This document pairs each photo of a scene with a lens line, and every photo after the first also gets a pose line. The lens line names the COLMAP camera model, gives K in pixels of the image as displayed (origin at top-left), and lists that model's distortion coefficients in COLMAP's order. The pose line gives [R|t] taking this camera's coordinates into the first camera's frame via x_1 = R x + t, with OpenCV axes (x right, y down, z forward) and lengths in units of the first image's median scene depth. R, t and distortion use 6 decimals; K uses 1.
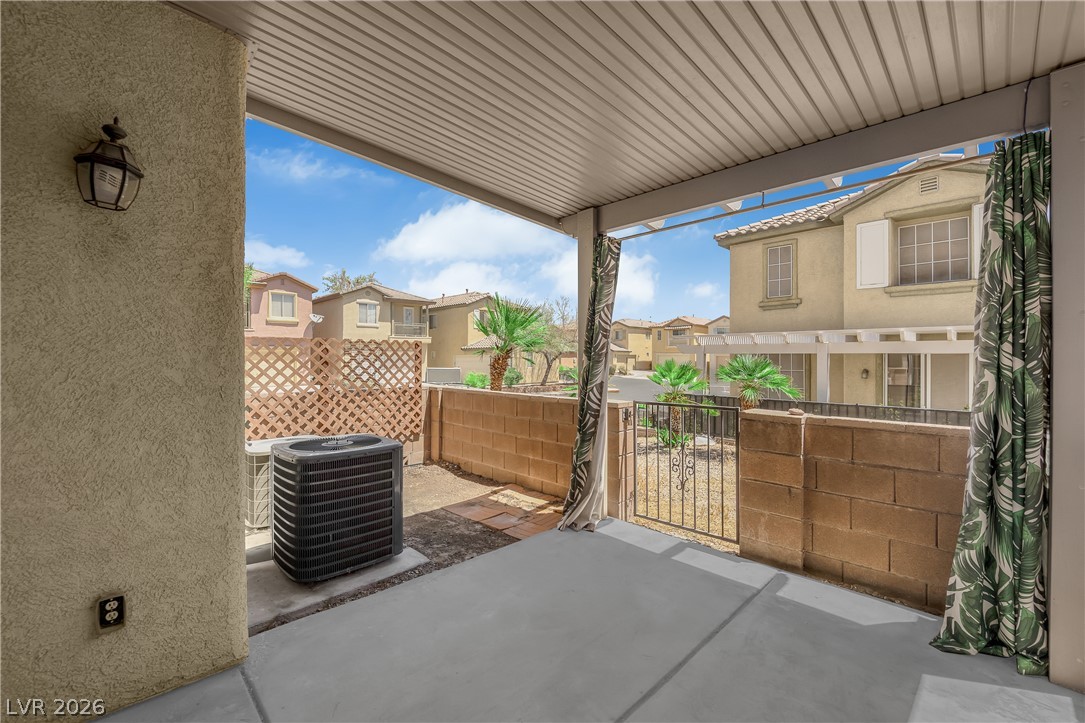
lens RADIAL K [[445.6, 0, 542.5], [0, 445.6, 361.5], [0, 0, 1]] dist [-0.000475, 0.000025]
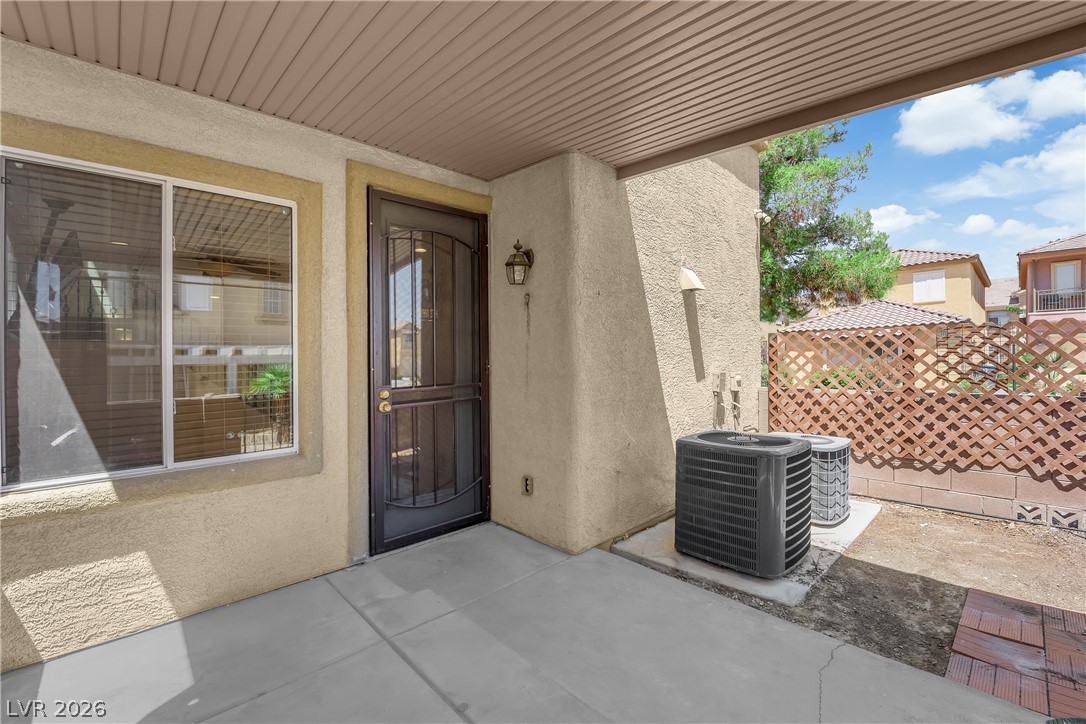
lens RADIAL K [[450.5, 0, 543.8], [0, 450.5, 360.4], [0, 0, 1]] dist [-0.002602, -0.000671]
pose [[0.005377, -0.001799, -0.999984, 0.458480], [0.012289, 0.999923, -0.001733, 0.002802], [0.999910, -0.012280, 0.005399, 0.463142]]
